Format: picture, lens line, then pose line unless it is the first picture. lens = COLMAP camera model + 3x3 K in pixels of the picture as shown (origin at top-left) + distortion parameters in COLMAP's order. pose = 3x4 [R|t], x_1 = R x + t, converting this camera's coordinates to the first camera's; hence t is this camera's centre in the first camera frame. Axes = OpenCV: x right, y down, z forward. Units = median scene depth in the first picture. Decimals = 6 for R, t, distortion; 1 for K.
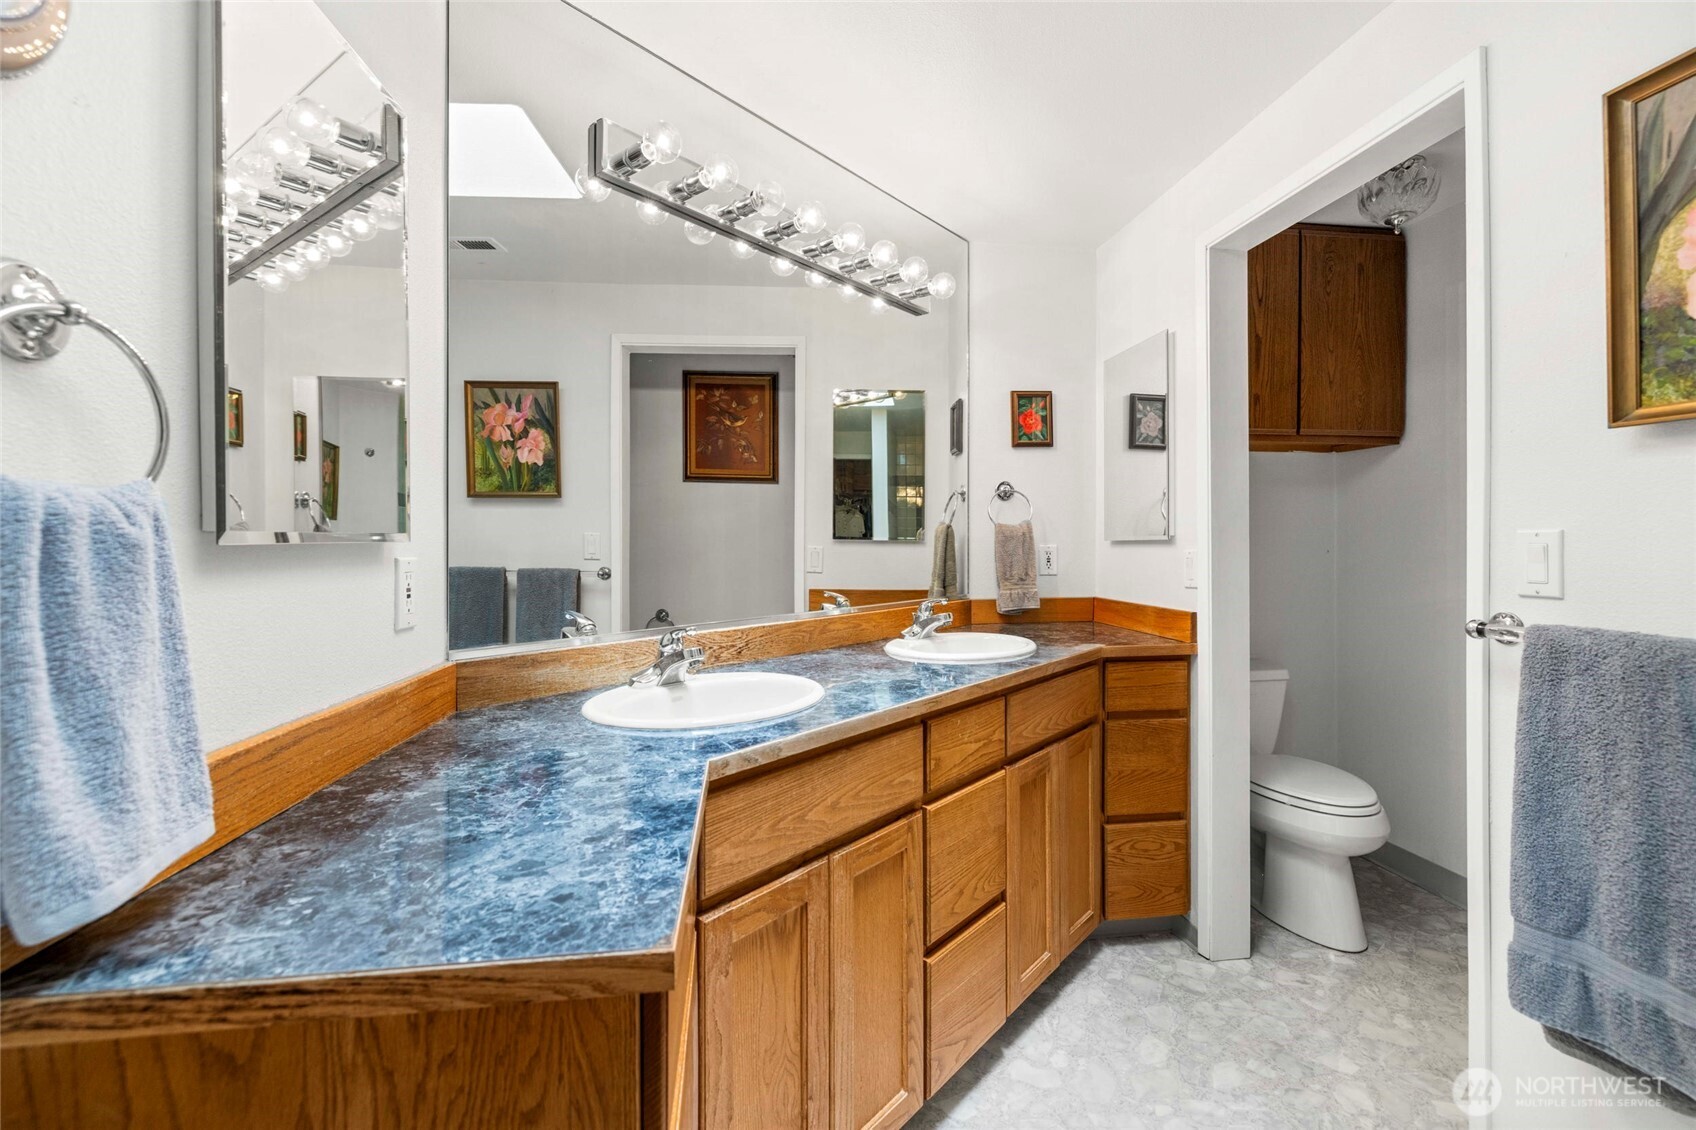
lens RADIAL K [[724.7, 0, 845.4], [0, 724.7, 548.9], [0, 0, 1]] dist [-0.001097, 0.000673]
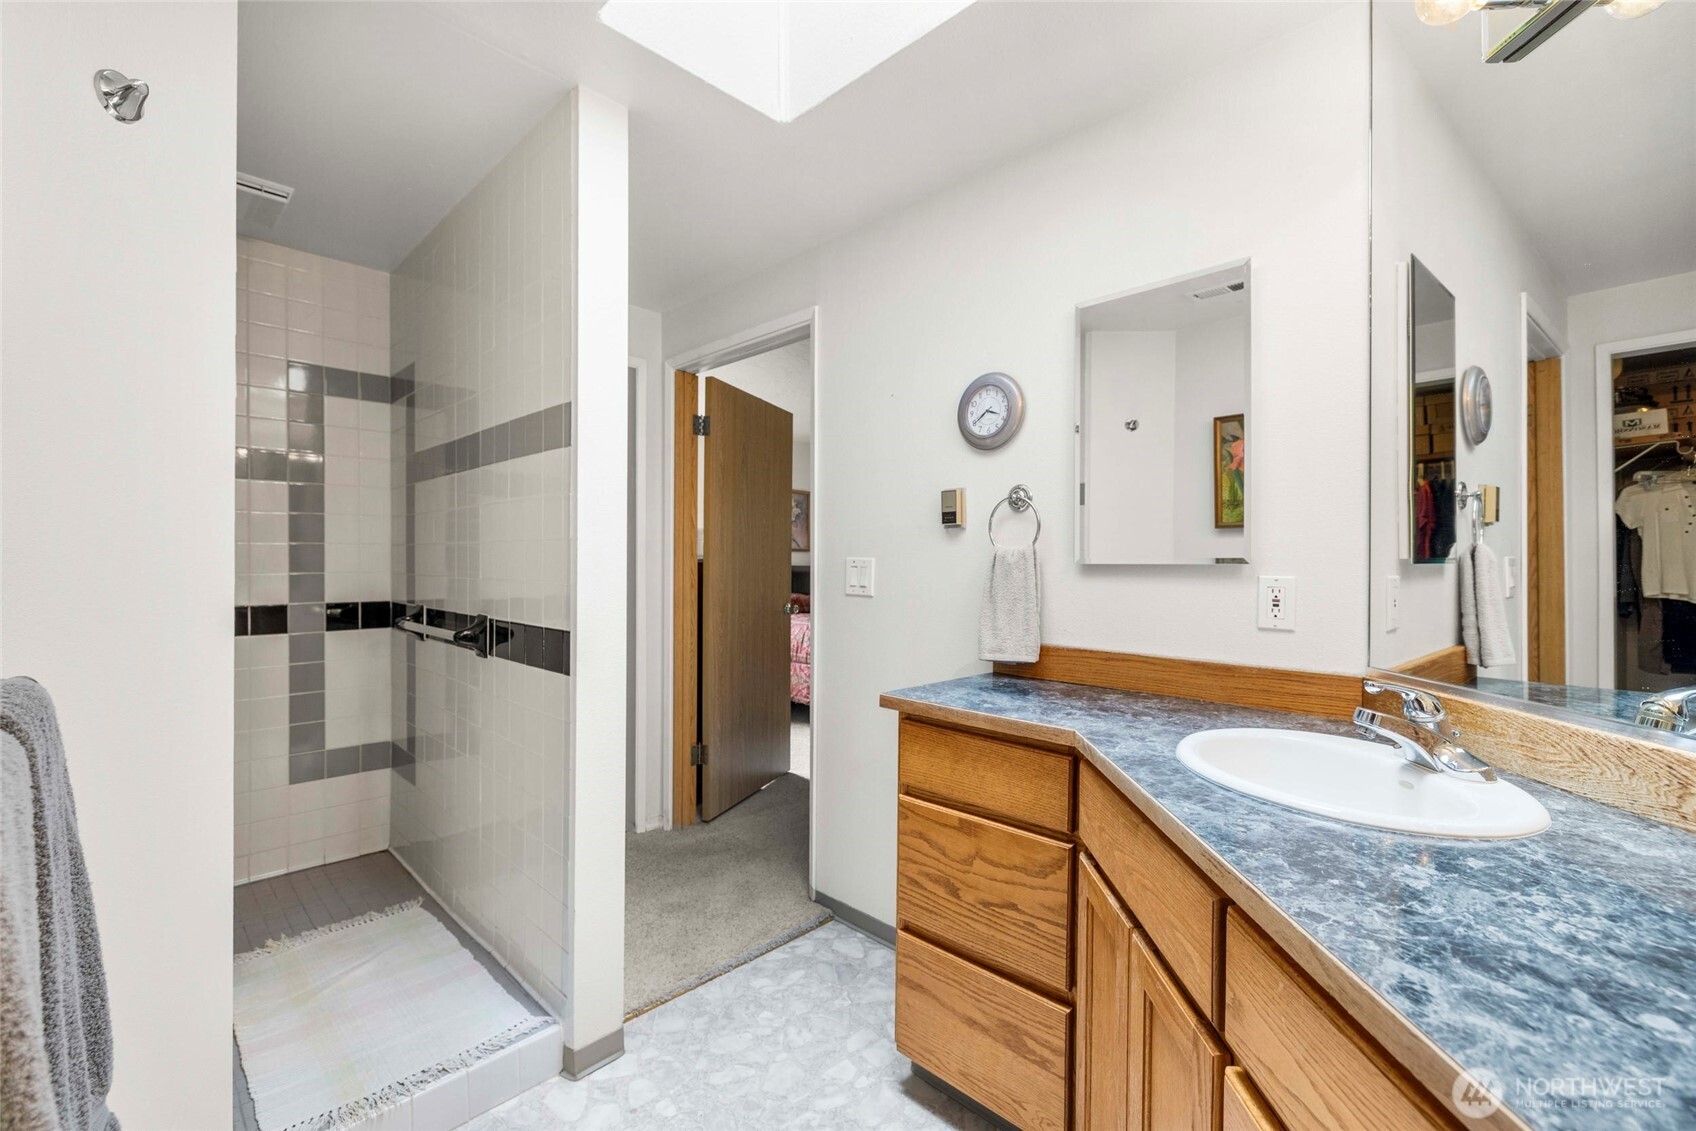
lens RADIAL K [[724.7, 0, 852.2], [0, 724.7, 560.3], [0, 0, 1]] dist [-0.001097, 0.000673]
pose [[-0.795455, 0.001645, -0.606010, 0.440235], [-0.005743, 0.999931, 0.010253, -0.034323], [0.605985, 0.011636, -0.795391, 1.357768]]
